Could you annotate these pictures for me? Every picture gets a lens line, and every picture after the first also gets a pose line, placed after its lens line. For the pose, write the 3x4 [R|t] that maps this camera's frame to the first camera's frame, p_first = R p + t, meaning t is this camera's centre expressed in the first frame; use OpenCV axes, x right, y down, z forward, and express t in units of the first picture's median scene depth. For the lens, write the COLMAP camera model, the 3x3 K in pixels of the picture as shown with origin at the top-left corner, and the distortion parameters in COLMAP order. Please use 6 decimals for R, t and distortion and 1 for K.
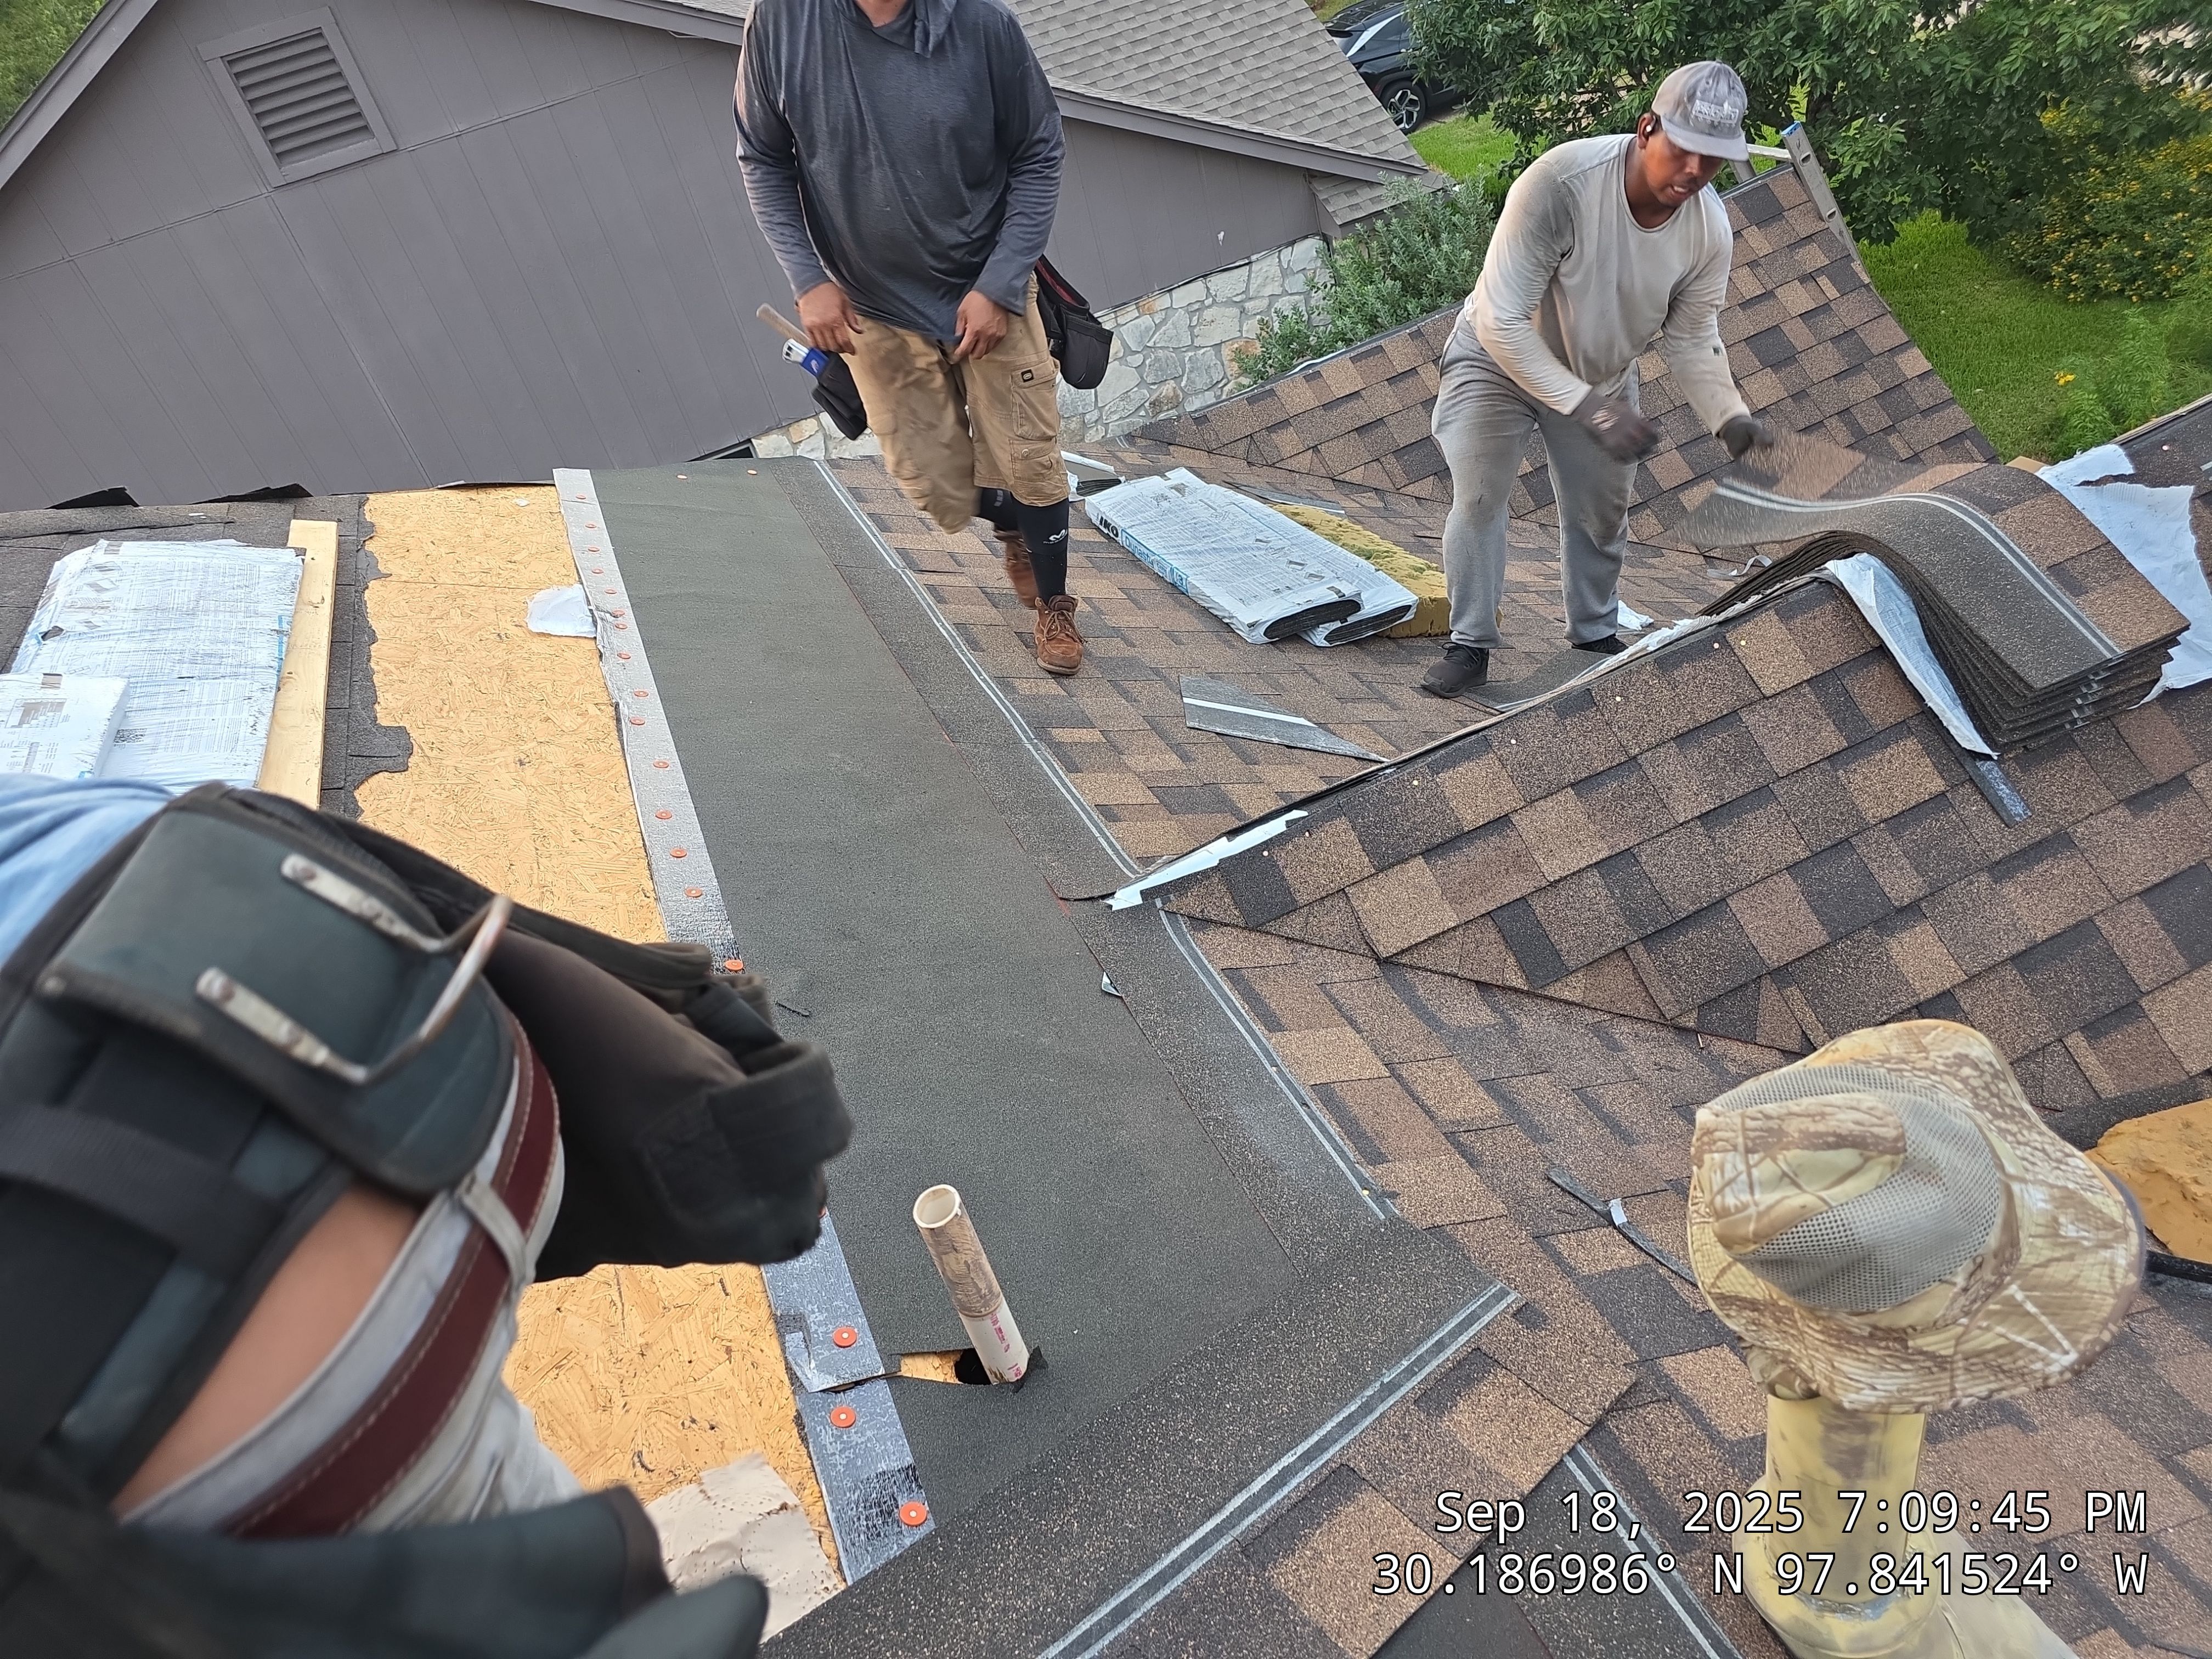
lens RADIAL K [[1488.9, 0, 1101.4], [0, 1488.9, 841.1], [0, 0, 1]] dist [0.044072, -0.039273]
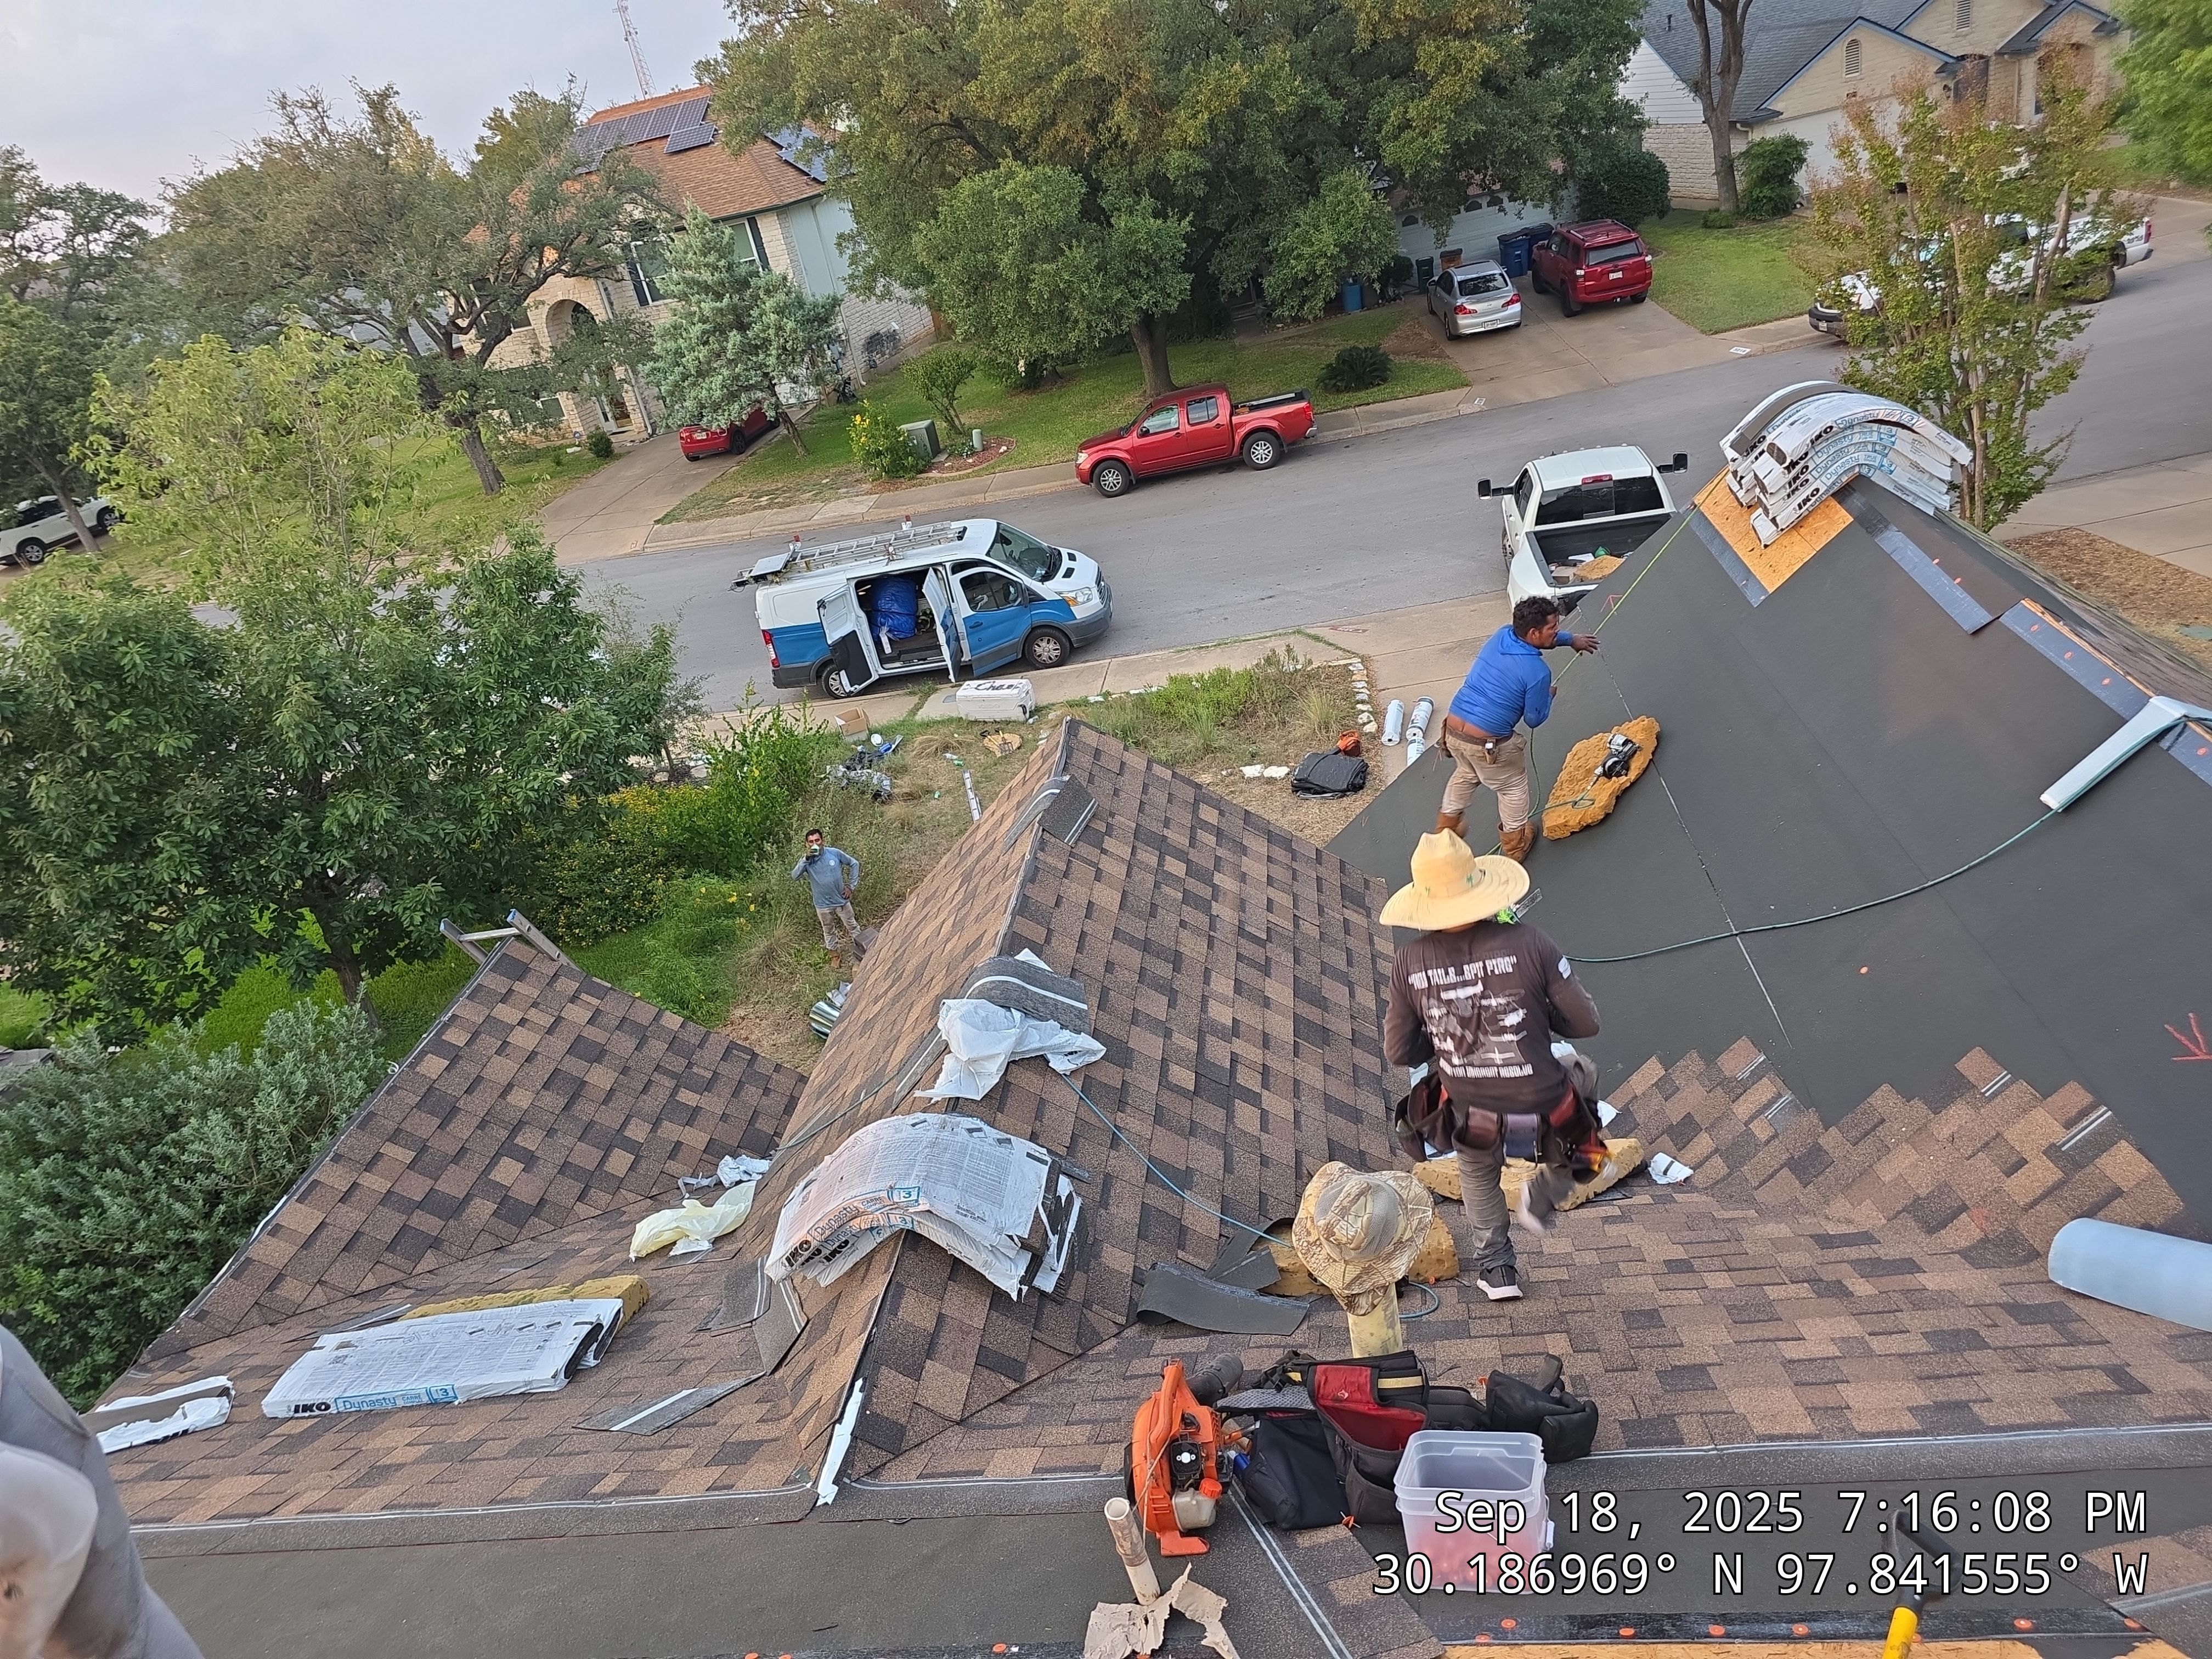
lens RADIAL K [[1501.8, 0, 1106.0], [0, 1501.8, 829.5], [0, 0, 1]] dist [0.072189, -0.072665]
pose [[0.504889, -0.260884, 0.822816, -0.856563], [0.589044, 0.800919, -0.107503, -0.153217], [-0.630963, 0.538952, 0.558047, -0.339680]]
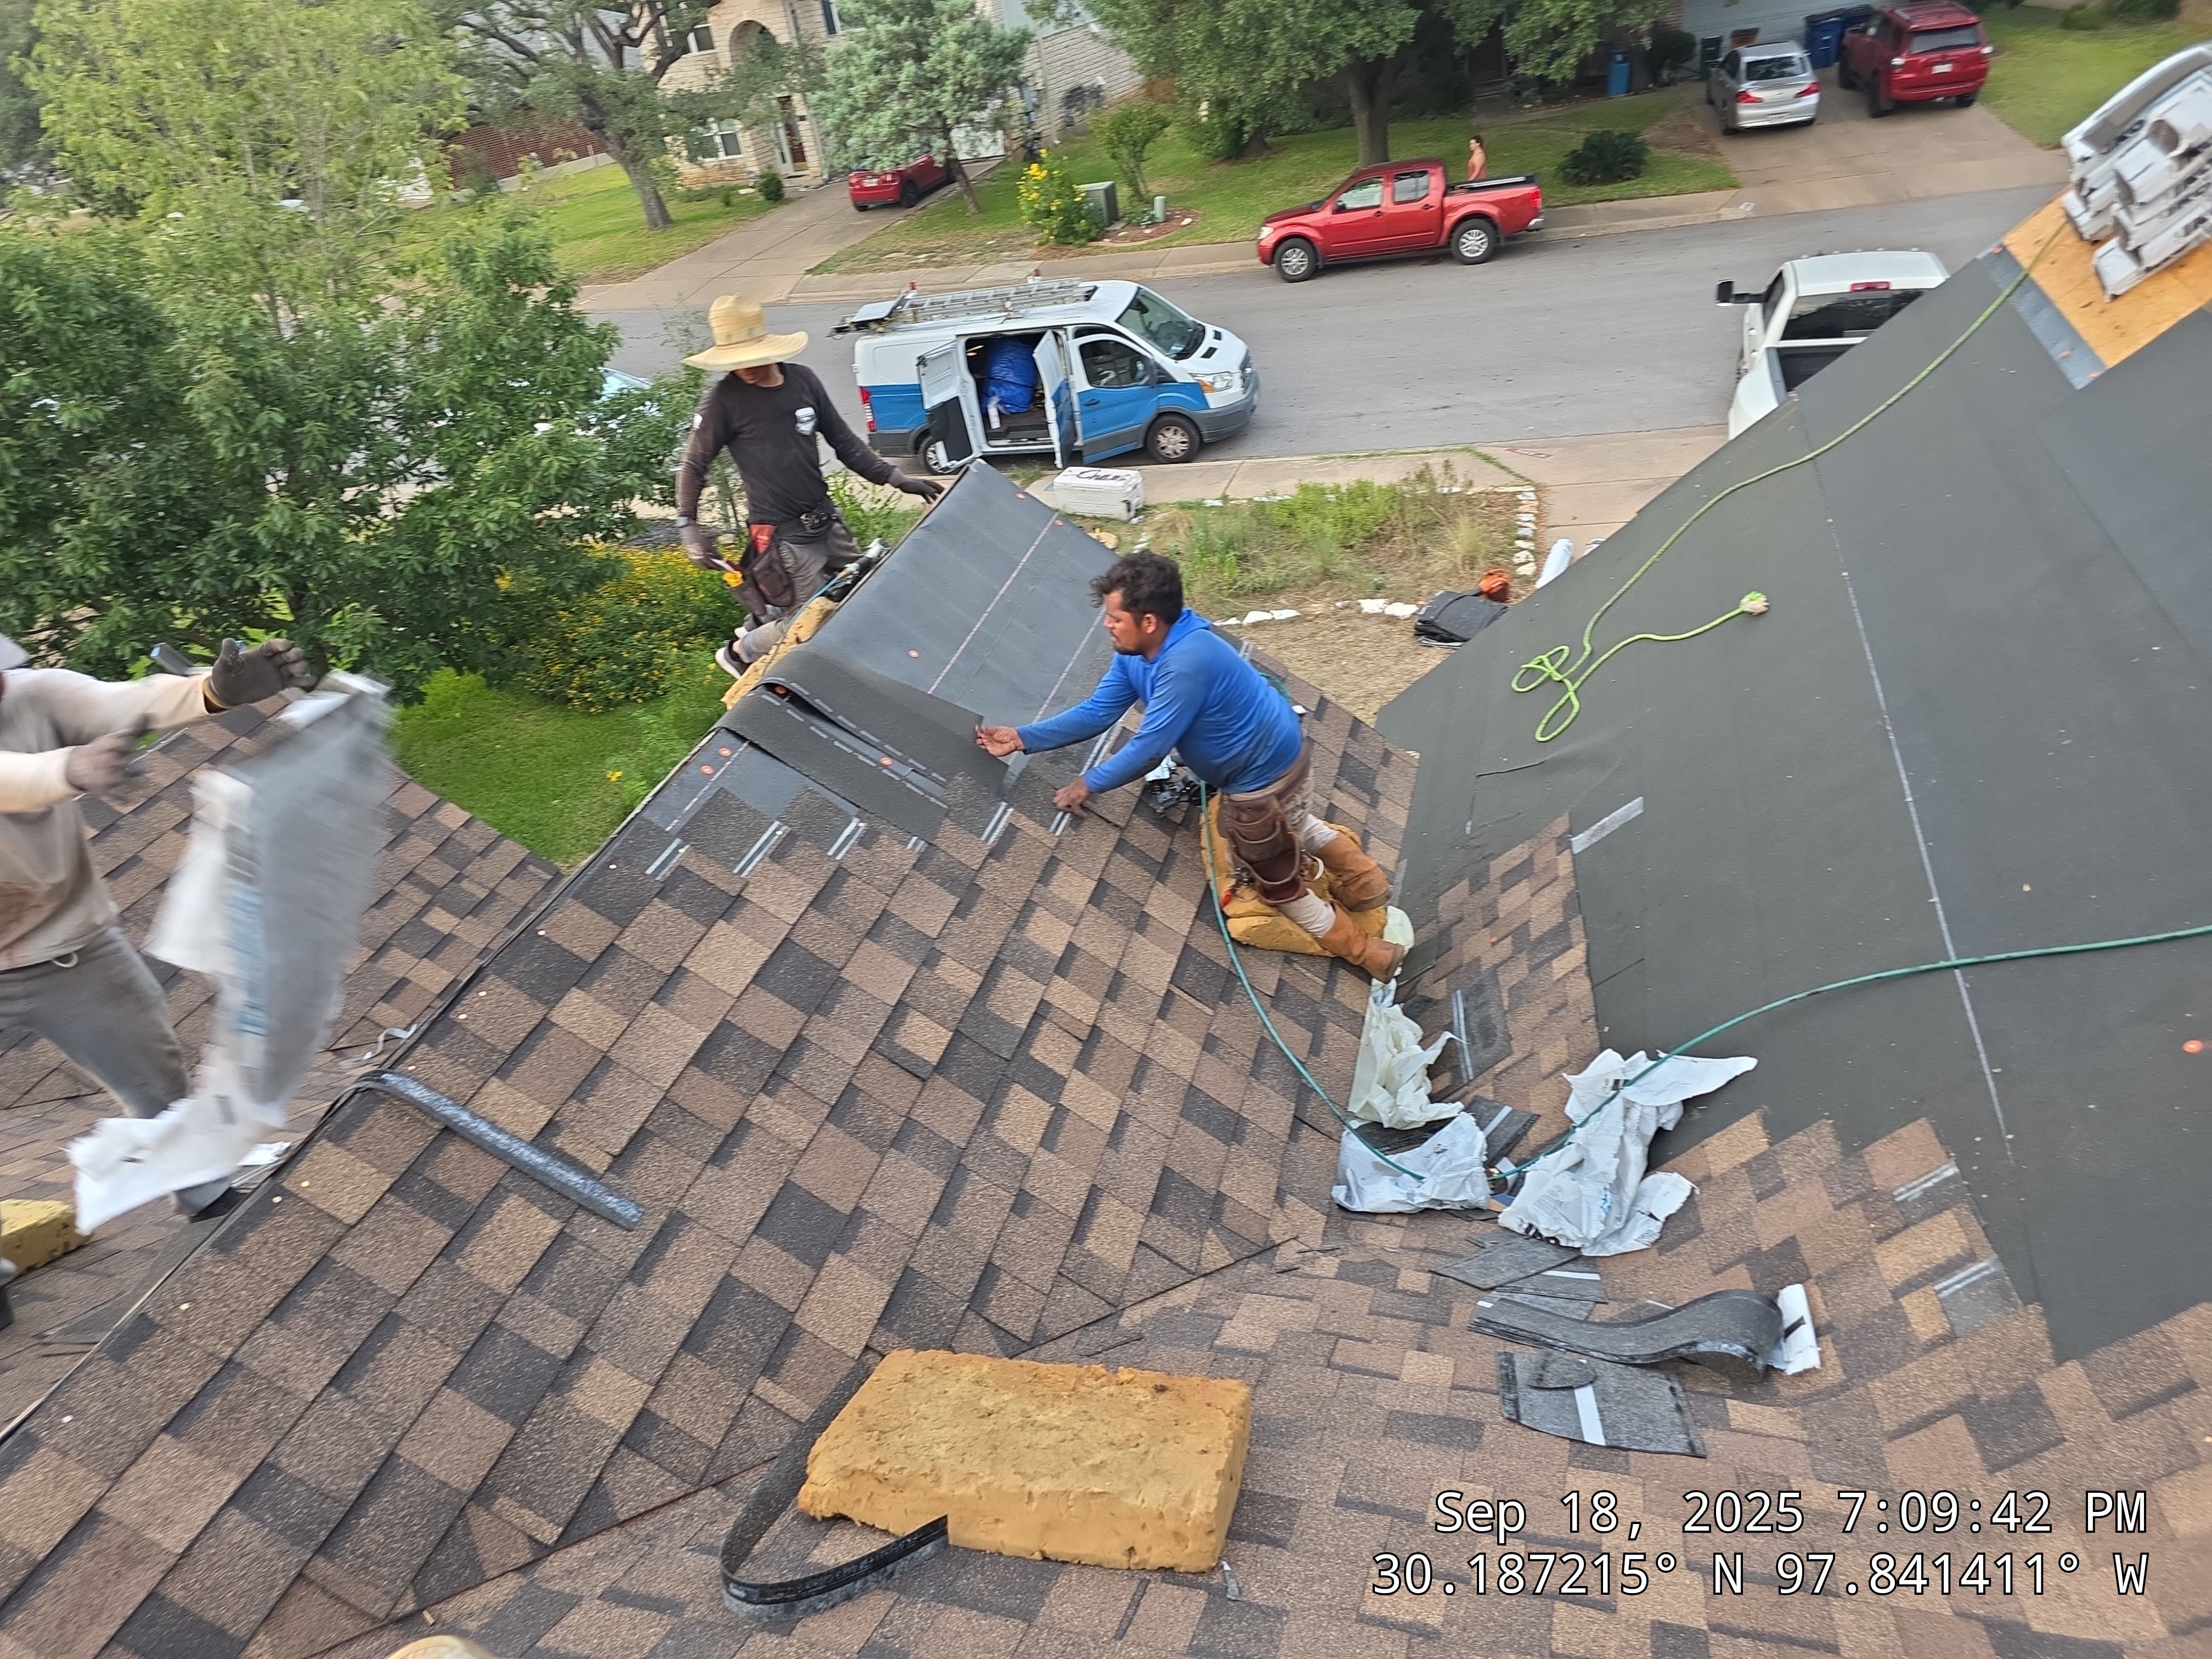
lens RADIAL K [[1488.9, 0, 1101.4], [0, 1488.9, 841.1], [0, 0, 1]] dist [0.044072, -0.039273]
pose [[0.634265, -0.281330, 0.720112, 0.128402], [0.469451, 0.880210, -0.069610, -0.021800], [-0.614267, 0.382208, 0.690357, -0.040953]]
